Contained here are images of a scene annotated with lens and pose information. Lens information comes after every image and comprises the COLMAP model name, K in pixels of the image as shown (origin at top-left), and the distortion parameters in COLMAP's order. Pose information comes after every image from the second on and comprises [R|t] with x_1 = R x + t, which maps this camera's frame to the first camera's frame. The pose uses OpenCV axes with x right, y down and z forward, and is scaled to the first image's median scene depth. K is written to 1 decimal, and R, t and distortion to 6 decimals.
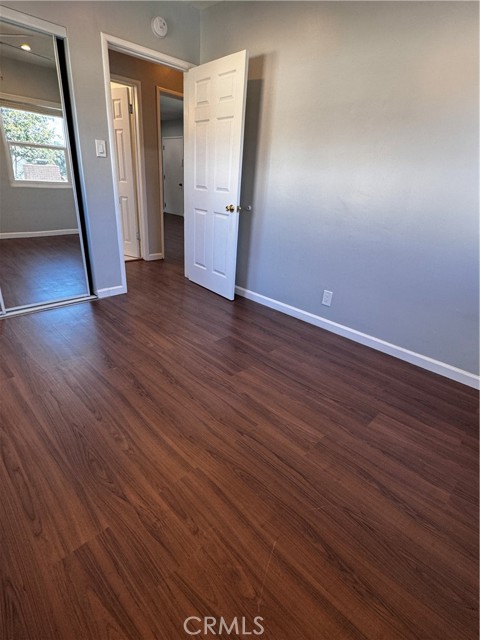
lens RADIAL K [[323.1, 0, 240.9], [0, 323.1, 320.1], [0, 0, 1]] dist [-0.004784, 0.000584]
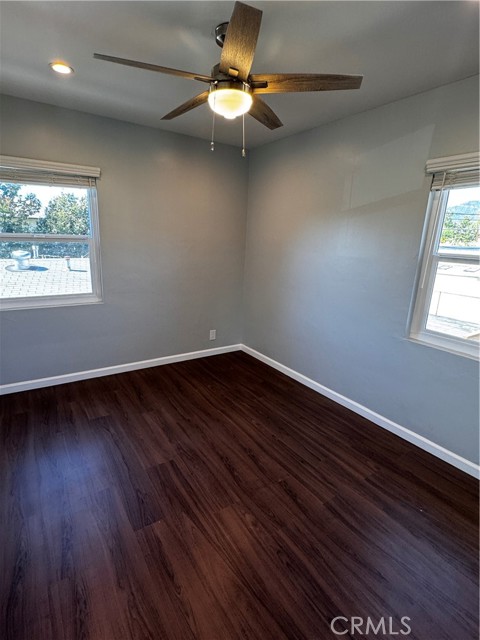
lens RADIAL K [[323.1, 0, 242.3], [0, 323.1, 318.5], [0, 0, 1]] dist [-0.004784, 0.000584]
pose [[-0.976246, -0.146004, 0.160085, -0.385355], [-0.016400, 0.786530, 0.617334, -0.923284], [-0.216045, 0.600044, -0.770241, 1.590391]]
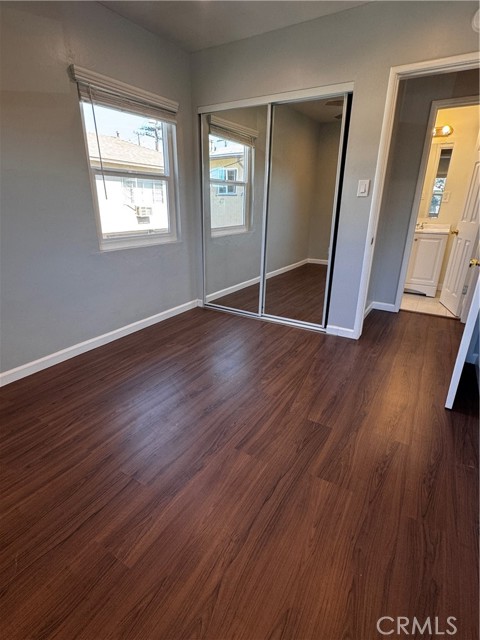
lens RADIAL K [[323.1, 0, 238.8], [0, 323.1, 319.6], [0, 0, 1]] dist [-0.004784, 0.000584]
pose [[0.232197, 0.278553, -0.931929, 0.679238], [-0.387714, 0.905215, 0.173967, -0.280919], [0.892055, 0.320927, 0.318187, 0.684580]]
